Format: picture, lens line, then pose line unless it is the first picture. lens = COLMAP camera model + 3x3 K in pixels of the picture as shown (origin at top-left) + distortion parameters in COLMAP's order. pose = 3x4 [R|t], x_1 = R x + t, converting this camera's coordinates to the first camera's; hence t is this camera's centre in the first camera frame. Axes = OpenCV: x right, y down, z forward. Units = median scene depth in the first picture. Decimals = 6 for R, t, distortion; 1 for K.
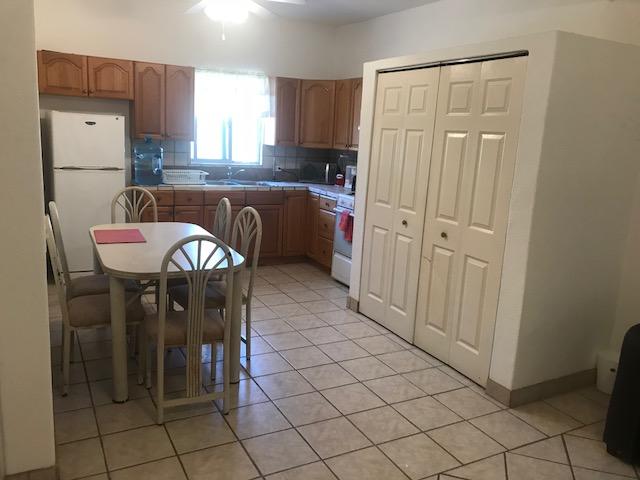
lens RADIAL K [[525.9, 0, 317.8], [0, 525.9, 243.0], [0, 0, 1]] dist [0.006283, -0.009302]
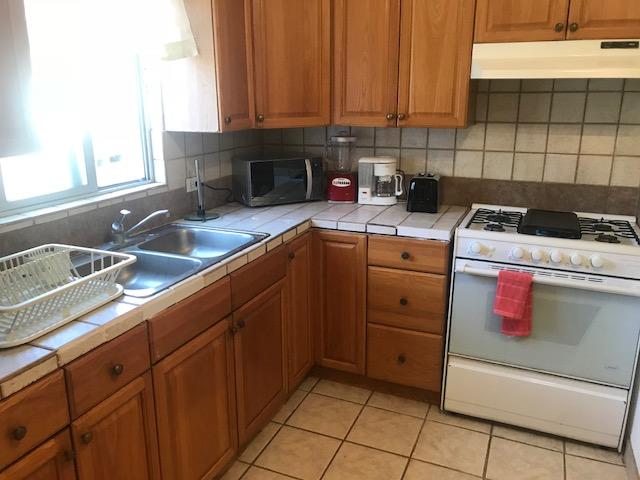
lens RADIAL K [[525.9, 0, 317.8], [0, 525.9, 243.0], [0, 0, 1]] dist [0.006283, -0.009302]
pose [[0.783602, -0.226695, 0.578427, -0.269427], [0.178345, 0.973943, 0.140098, -0.147362], [-0.595114, -0.006622, 0.803614, 0.644126]]
